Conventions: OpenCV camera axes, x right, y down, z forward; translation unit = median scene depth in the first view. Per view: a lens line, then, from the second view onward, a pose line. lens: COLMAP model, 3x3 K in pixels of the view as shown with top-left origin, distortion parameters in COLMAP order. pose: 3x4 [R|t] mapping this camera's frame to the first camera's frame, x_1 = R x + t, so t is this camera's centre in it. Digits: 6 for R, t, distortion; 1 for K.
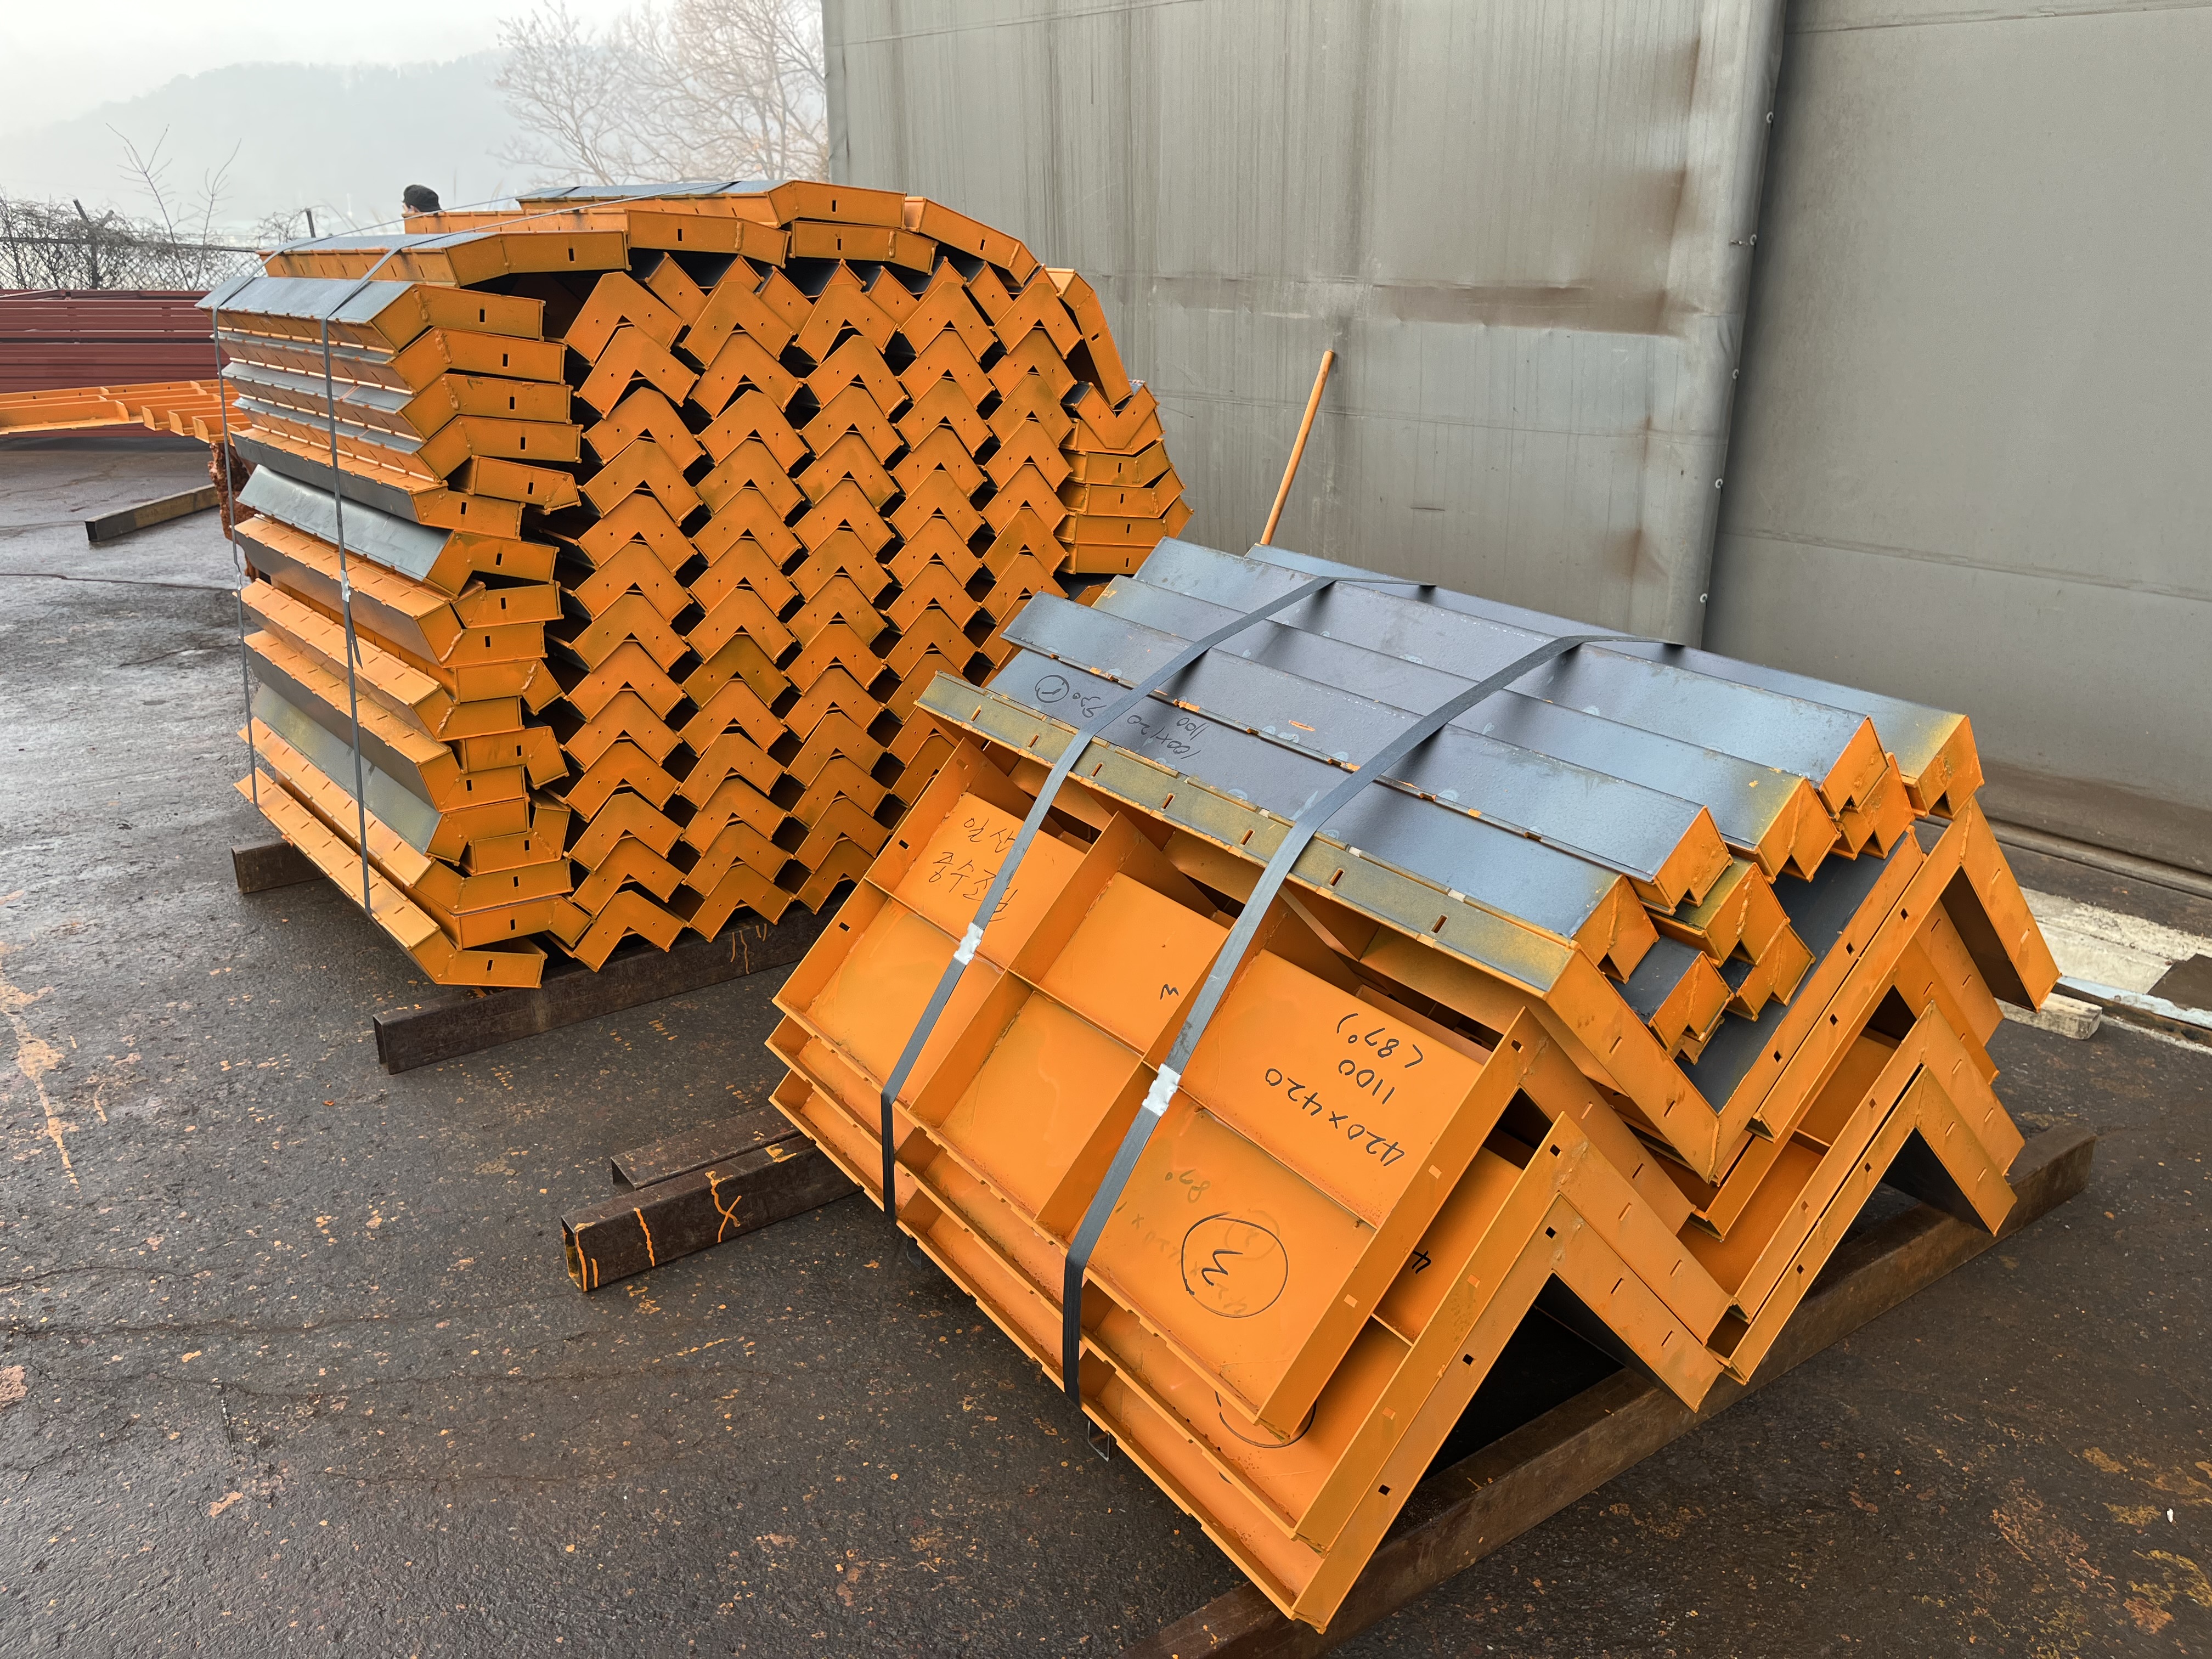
lens RADIAL K [[1681.5, 0, 1108.8], [0, 1681.5, 828.5], [0, 0, 1]] dist [-0.009458, -0.006190]
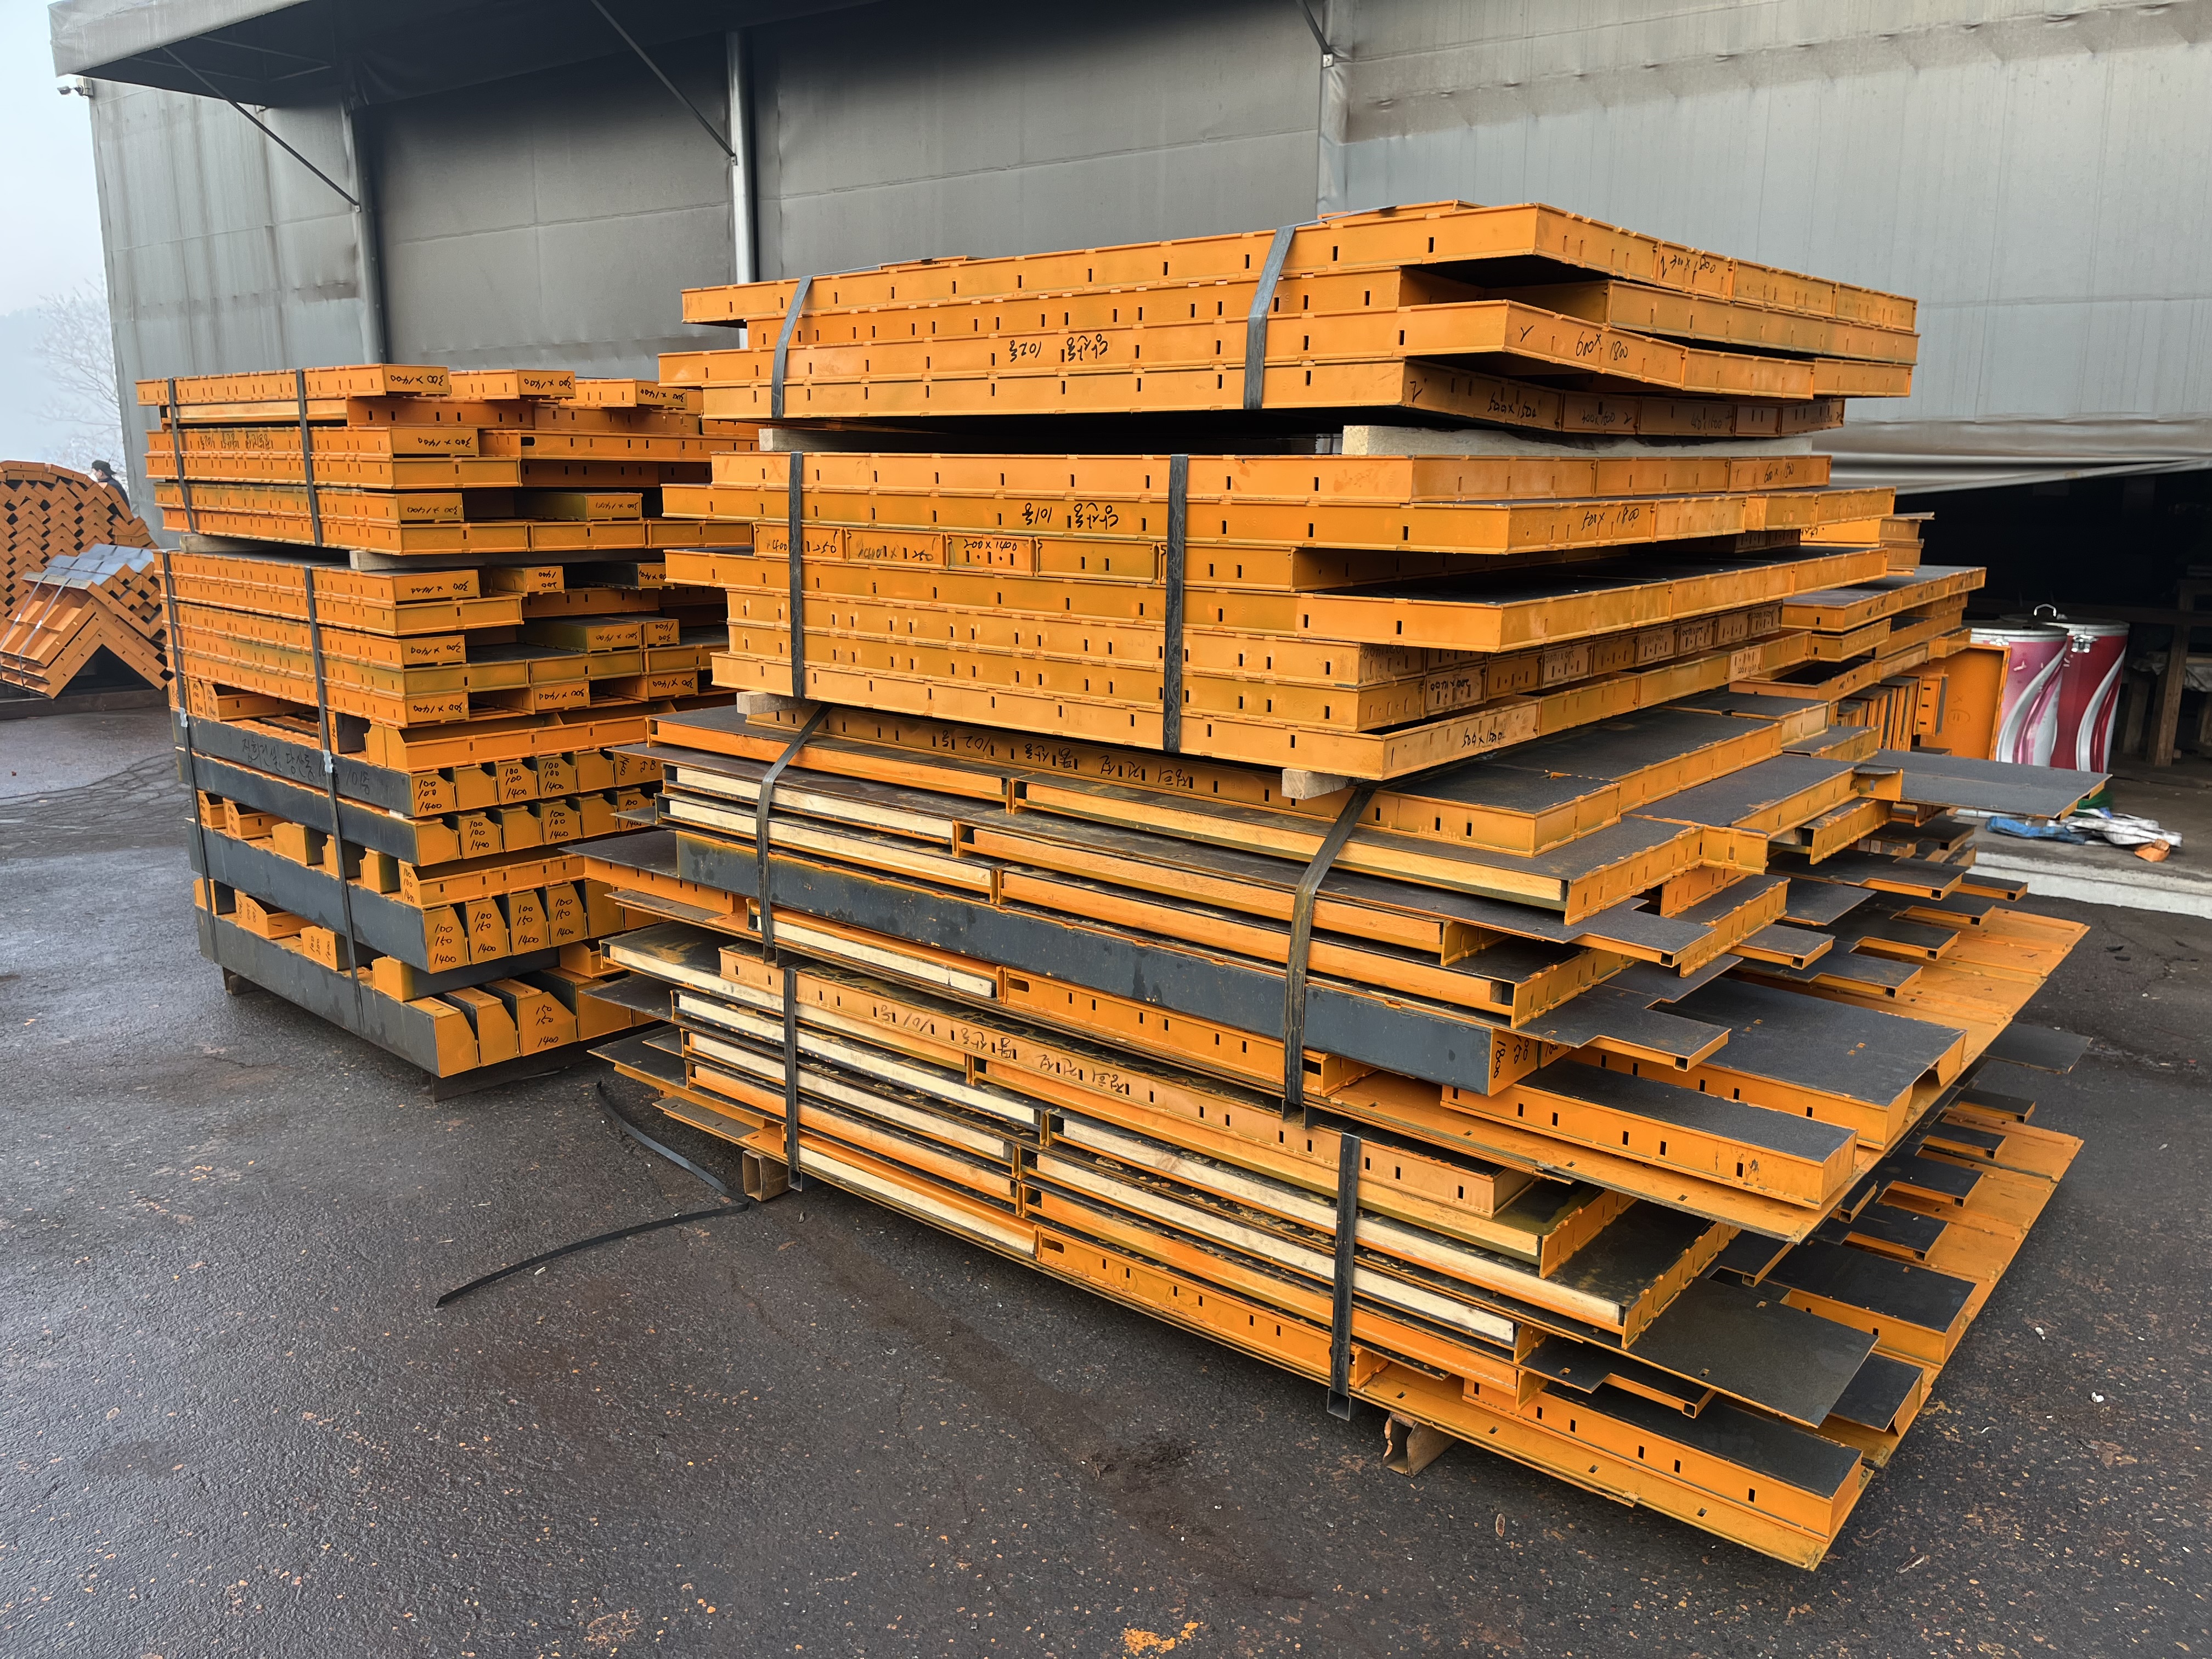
lens RADIAL K [[1681.5, 0, 1102.8], [0, 1681.5, 829.0], [0, 0, 1]] dist [-0.009458, -0.006190]
pose [[0.976745, -0.051173, 0.208206, 1.221452], [0.078502, 0.989022, -0.125192, 0.962074], [-0.199514, 0.138625, 0.970040, -2.646522]]
